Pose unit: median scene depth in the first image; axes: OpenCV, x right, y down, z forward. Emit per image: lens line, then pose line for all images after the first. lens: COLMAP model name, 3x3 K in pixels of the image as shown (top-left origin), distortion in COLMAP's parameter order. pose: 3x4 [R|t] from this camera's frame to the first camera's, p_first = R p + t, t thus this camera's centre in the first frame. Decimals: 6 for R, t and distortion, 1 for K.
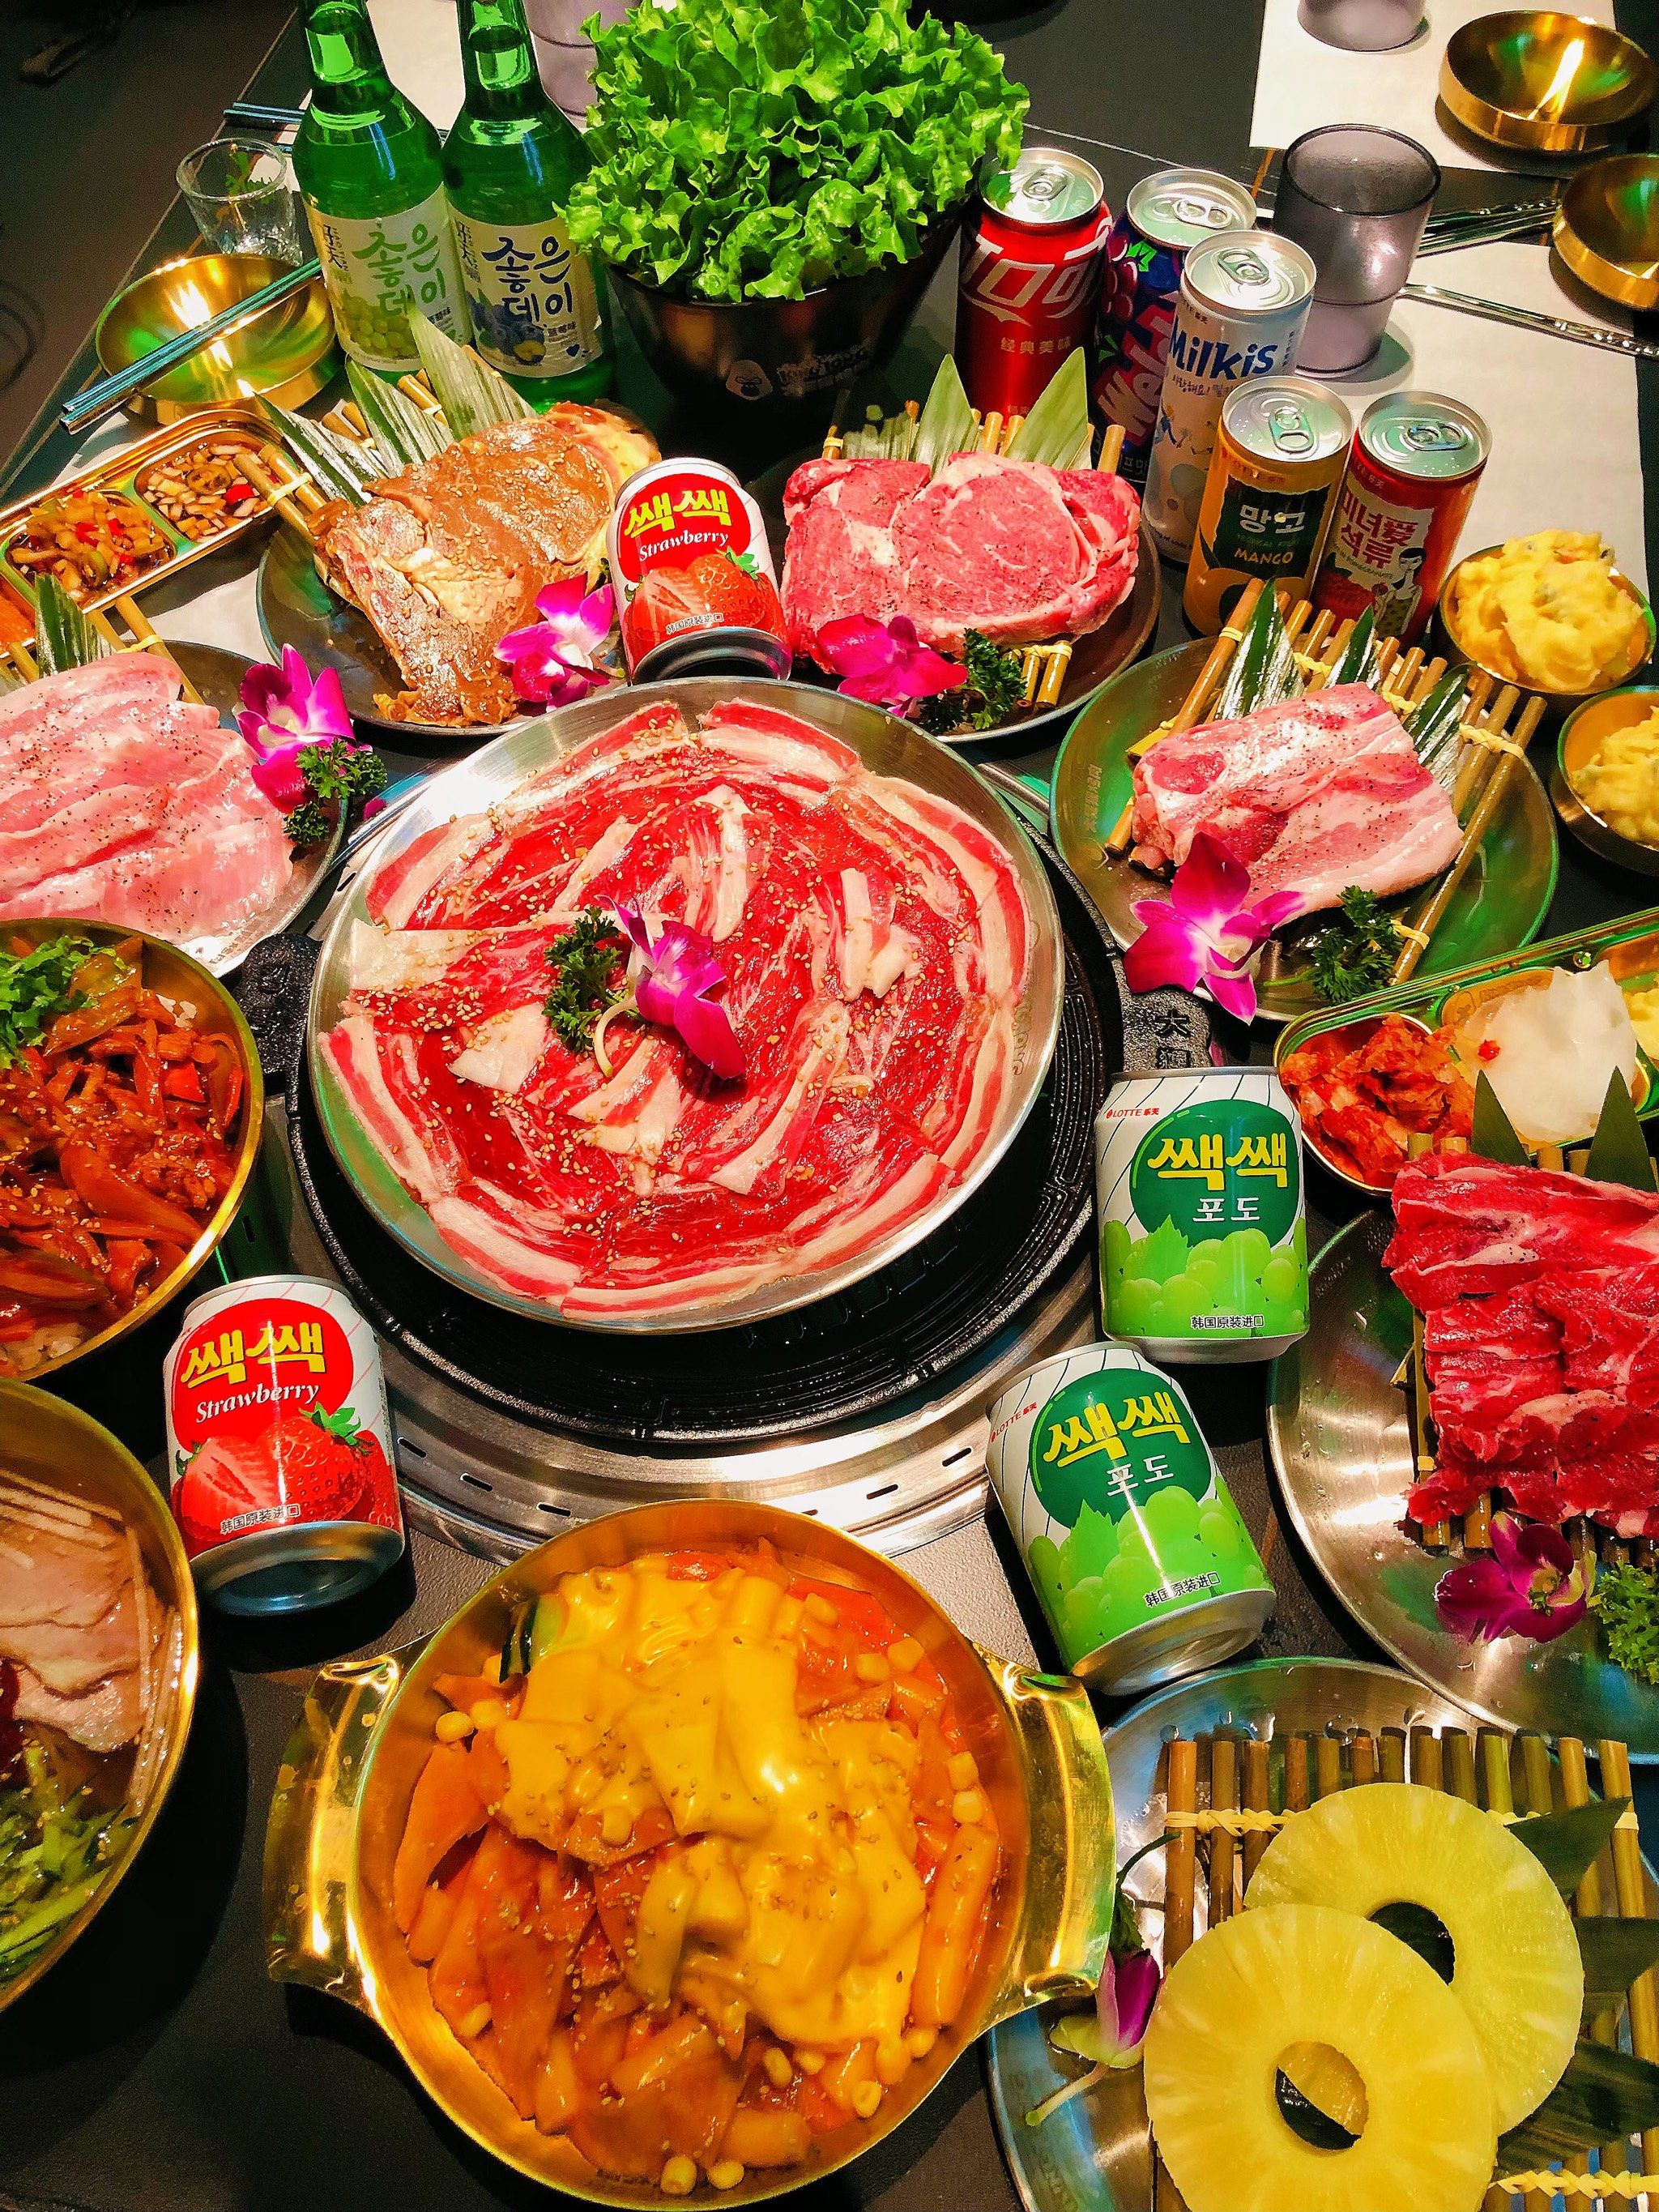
lens RADIAL K [[1793.8, 0, 897.3], [0, 1793.8, 1078.1], [0, 0, 1]] dist [0.024187, -0.009530]
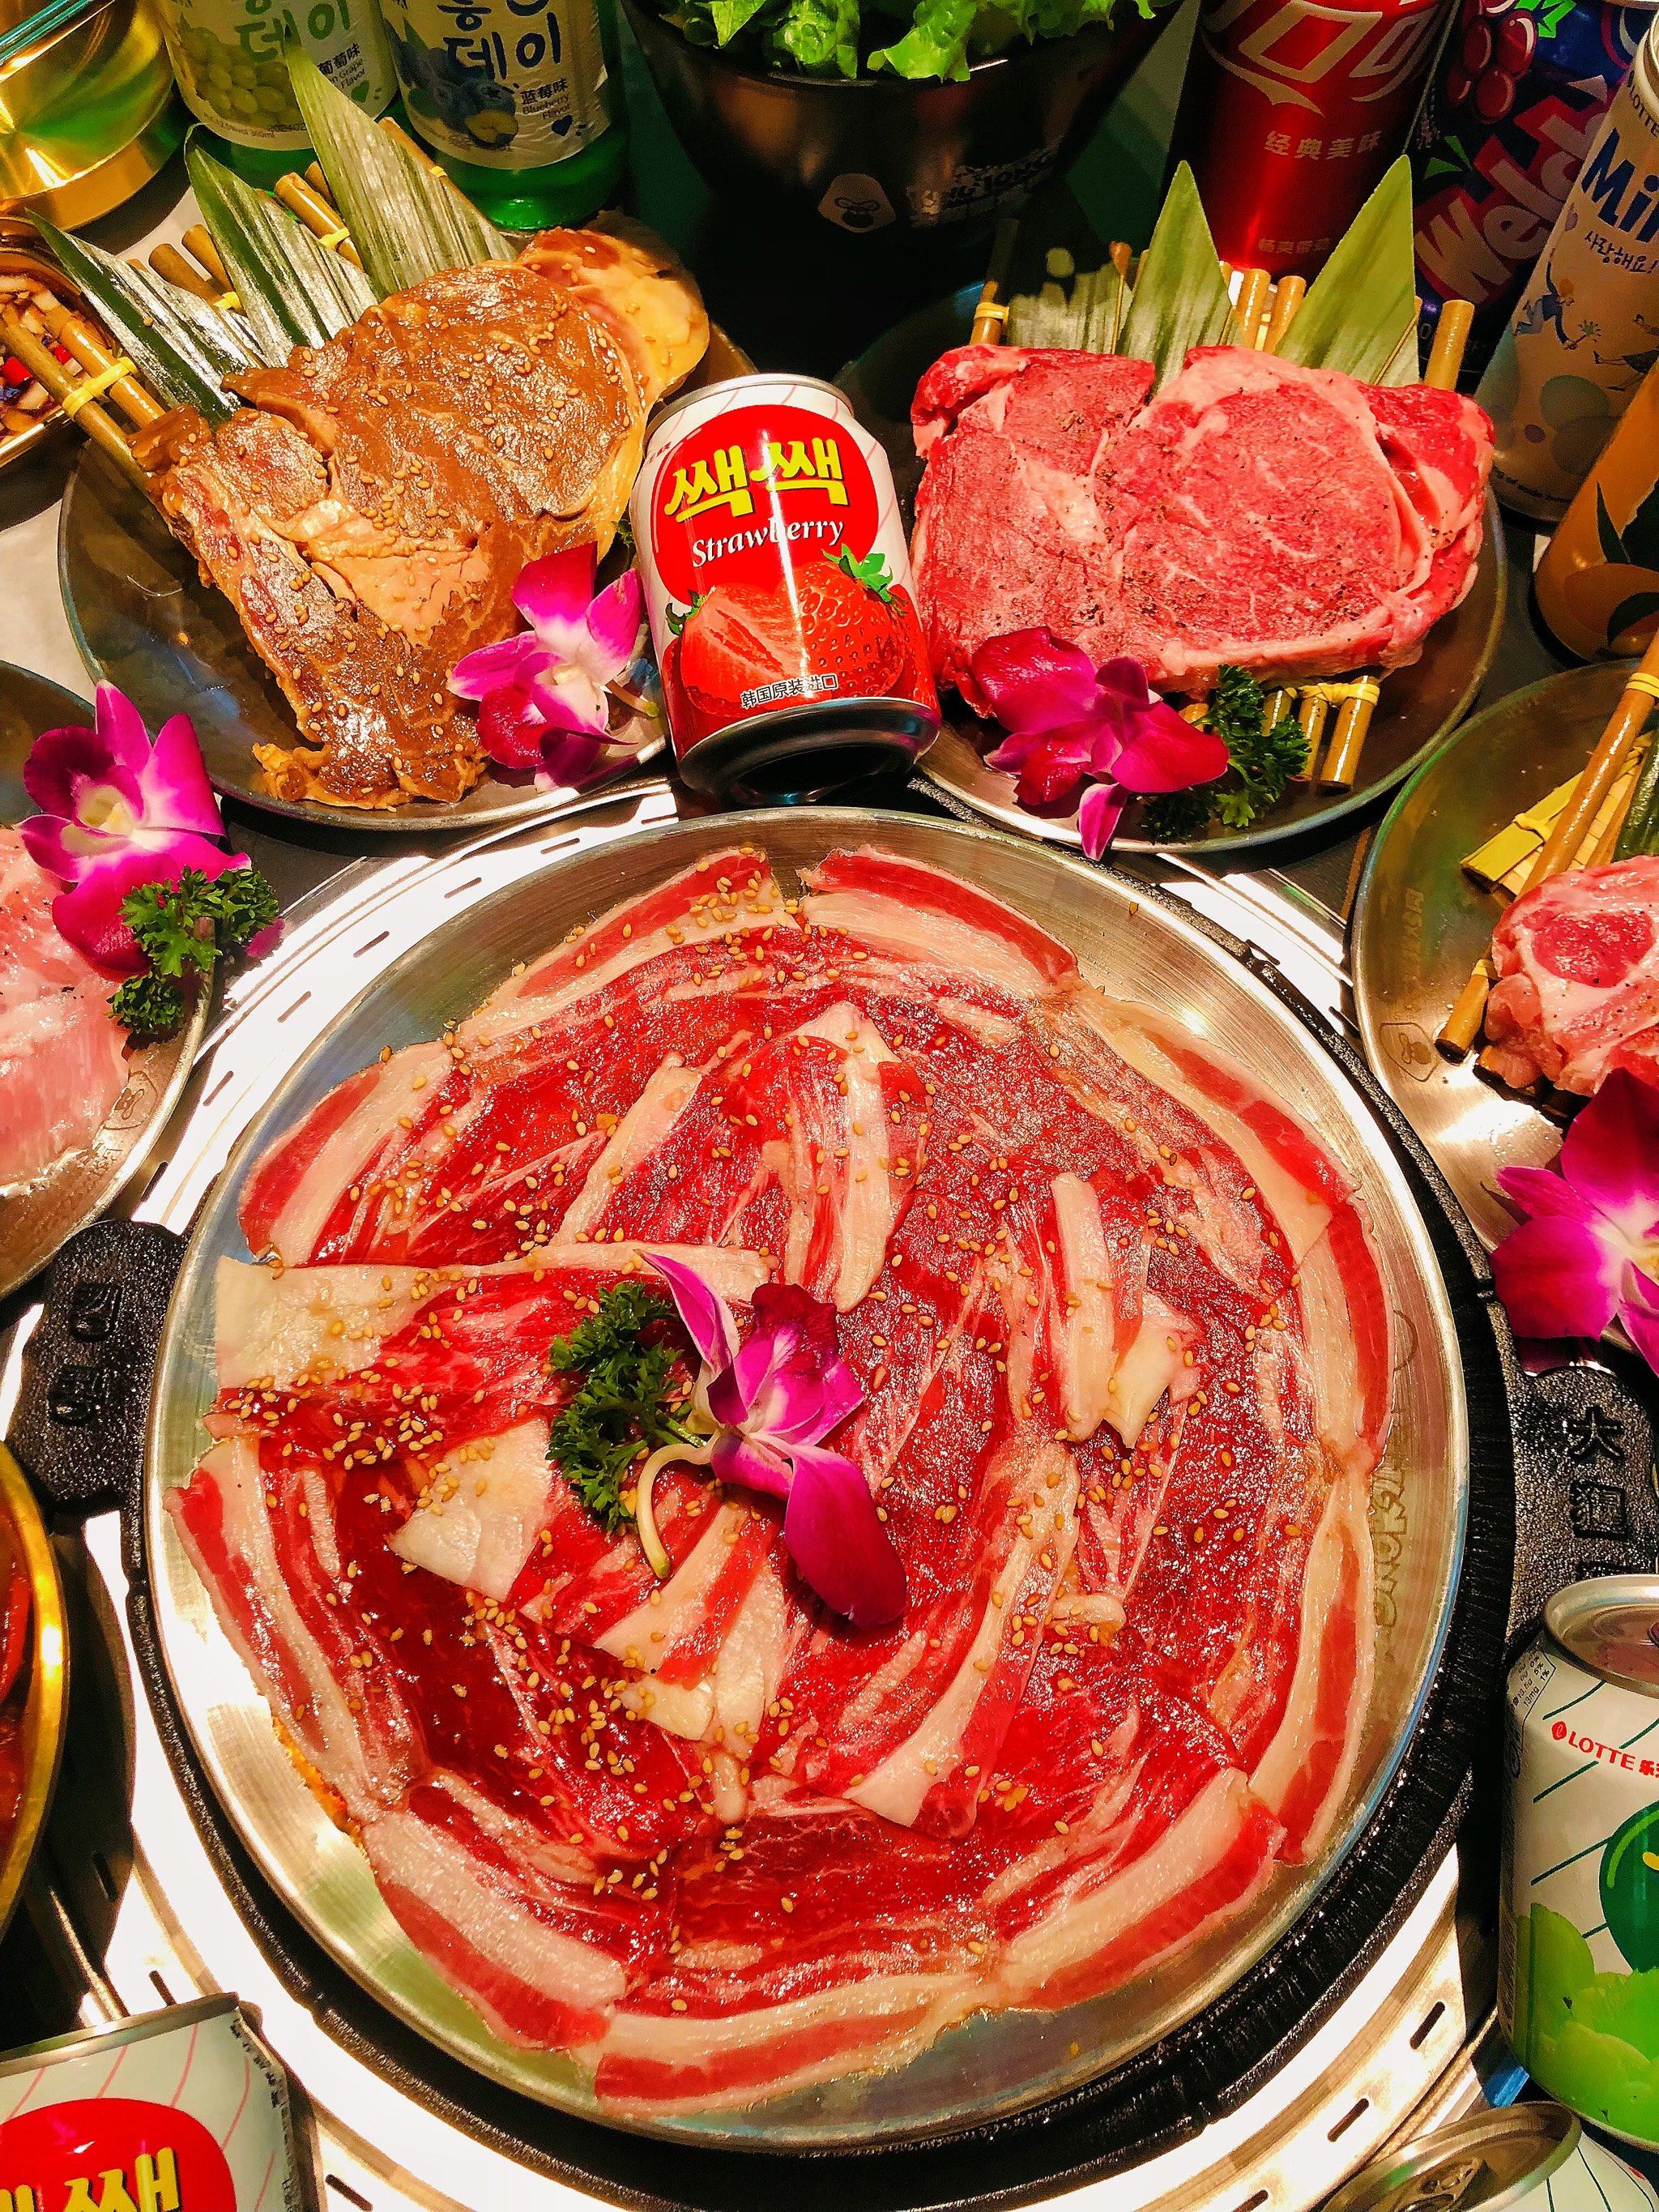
lens RADIAL K [[1793.8, 0, 892.0], [0, 1793.8, 1050.3], [0, 0, 1]] dist [0.024187, -0.009530]
pose [[0.999694, 0.014614, 0.019960, -0.091154], [-0.017824, 0.985018, 0.171525, -0.243890], [-0.017155, -0.171828, 0.984978, 0.408318]]
